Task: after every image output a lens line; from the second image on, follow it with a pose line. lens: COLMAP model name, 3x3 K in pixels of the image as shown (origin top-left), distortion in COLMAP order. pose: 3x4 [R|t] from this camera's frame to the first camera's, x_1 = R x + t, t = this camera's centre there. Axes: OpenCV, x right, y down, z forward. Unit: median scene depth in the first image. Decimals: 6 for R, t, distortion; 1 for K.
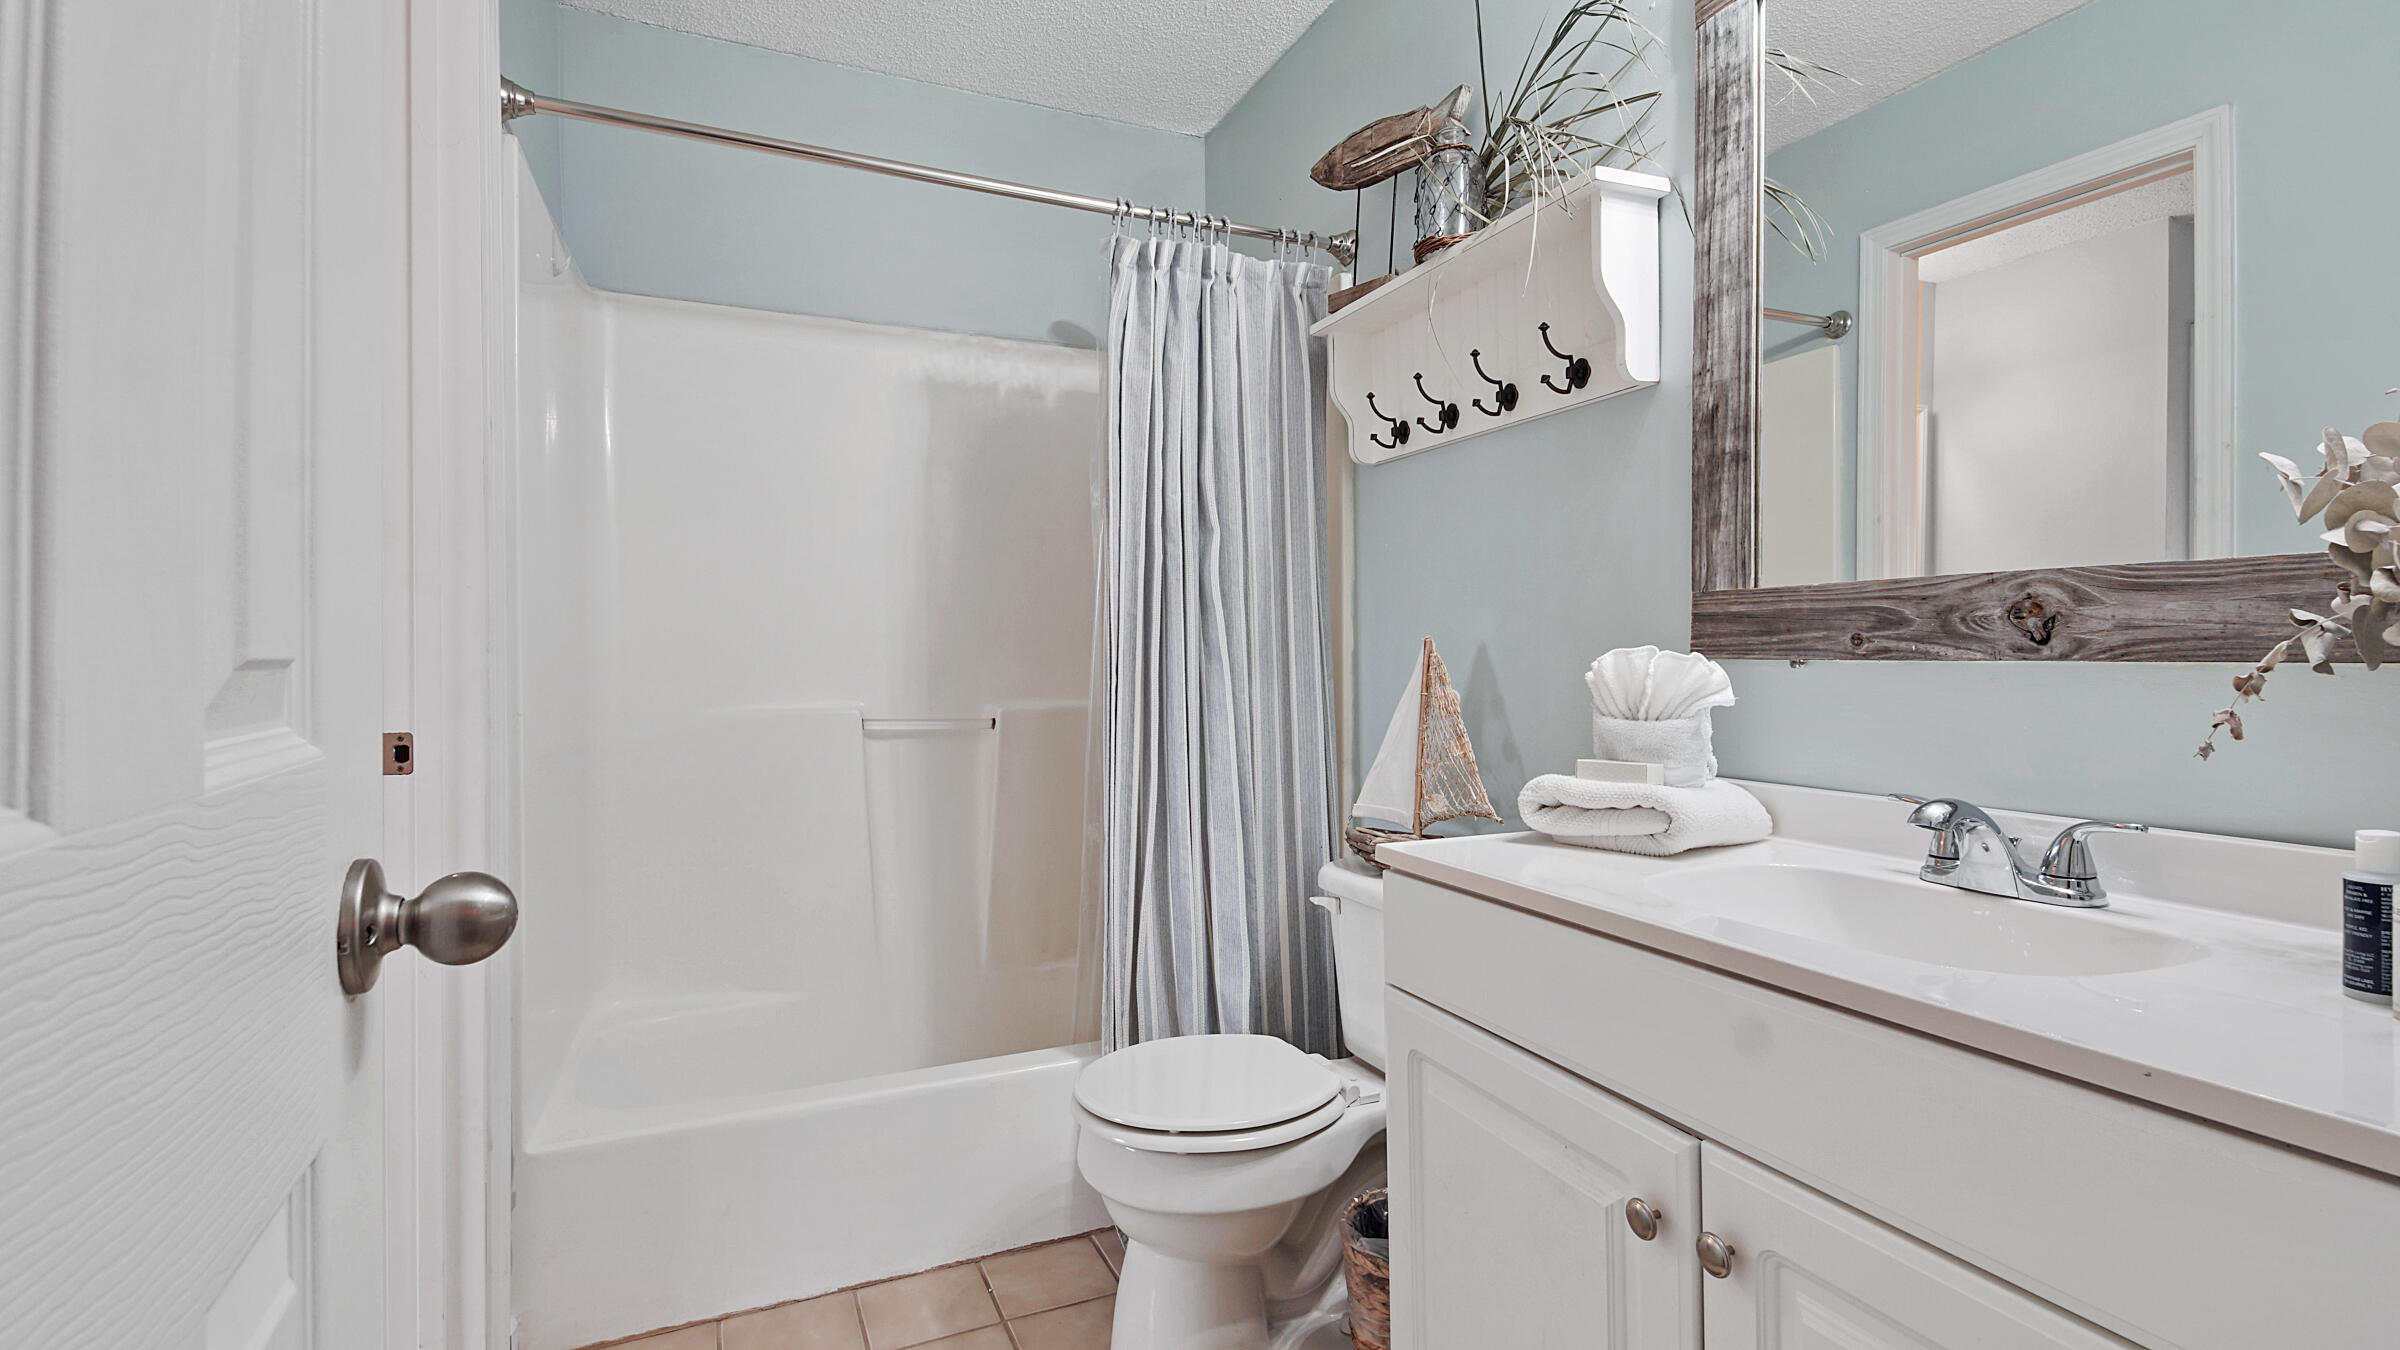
lens RADIAL K [[1043.4, 0, 1191.3], [0, 1043.4, 661.0], [0, 0, 1]] dist [0.002601, -0.000016]
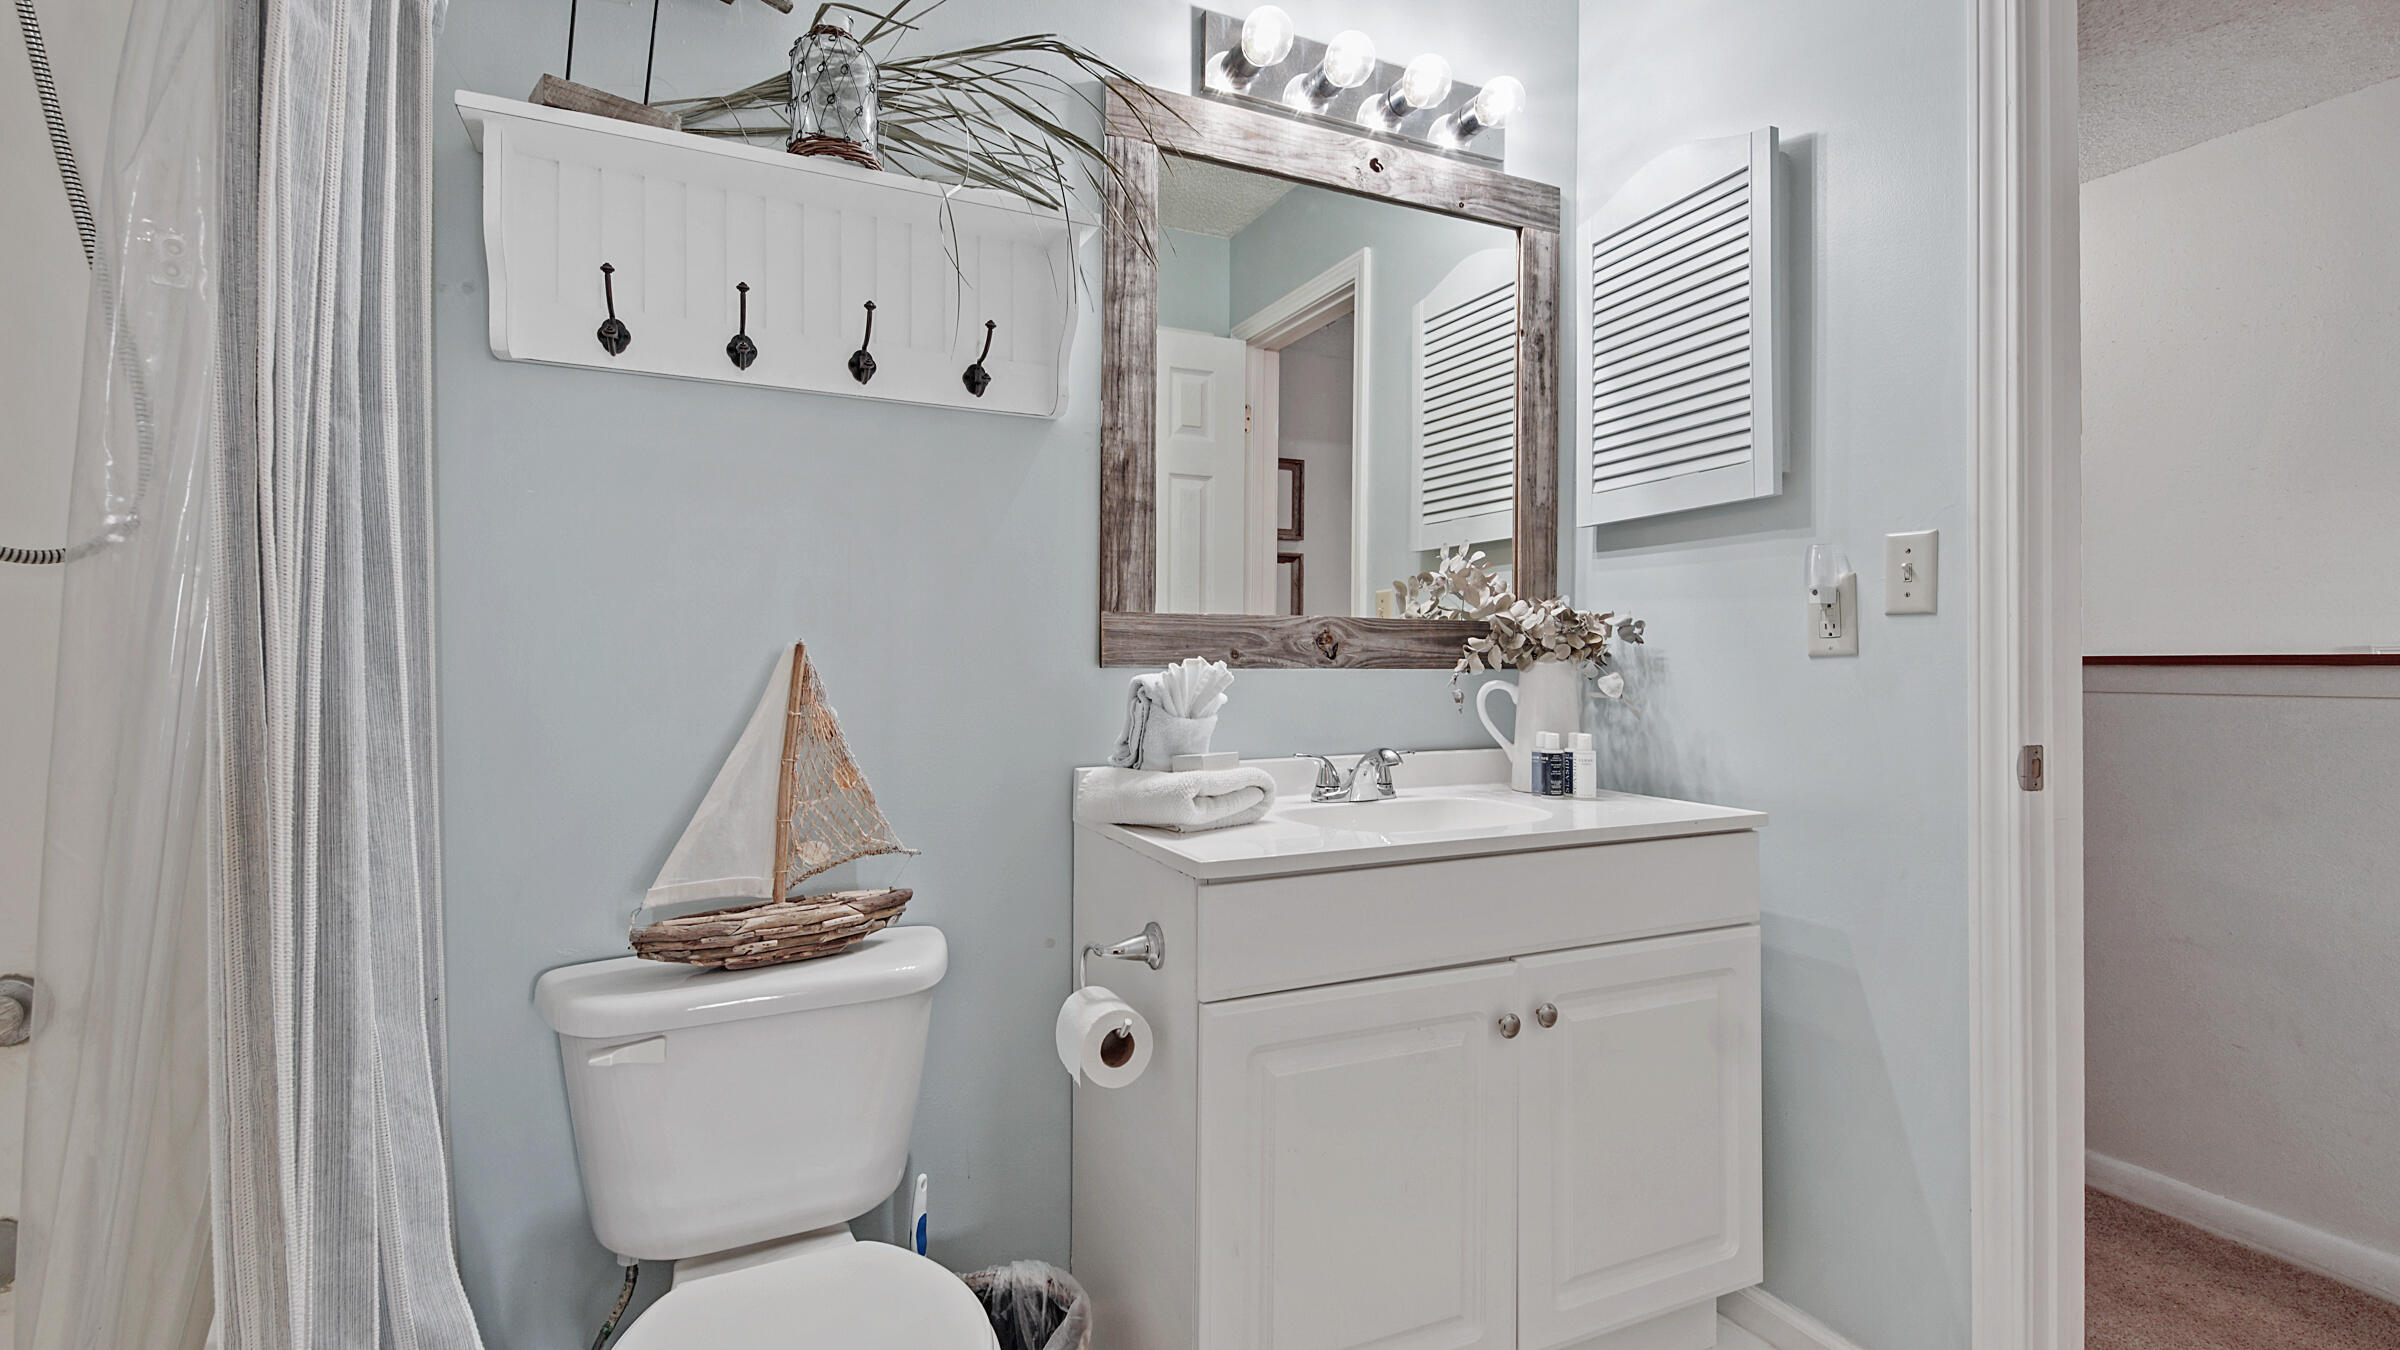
lens RADIAL K [[1043.4, 0, 1191.3], [0, 1043.4, 661.0], [0, 0, 1]] dist [0.002601, -0.000016]
pose [[-0.009279, 0.002866, 0.999953, -0.727181], [0.002644, 0.999992, -0.002842, -0.006413], [-0.999953, 0.002618, -0.009287, 0.952571]]
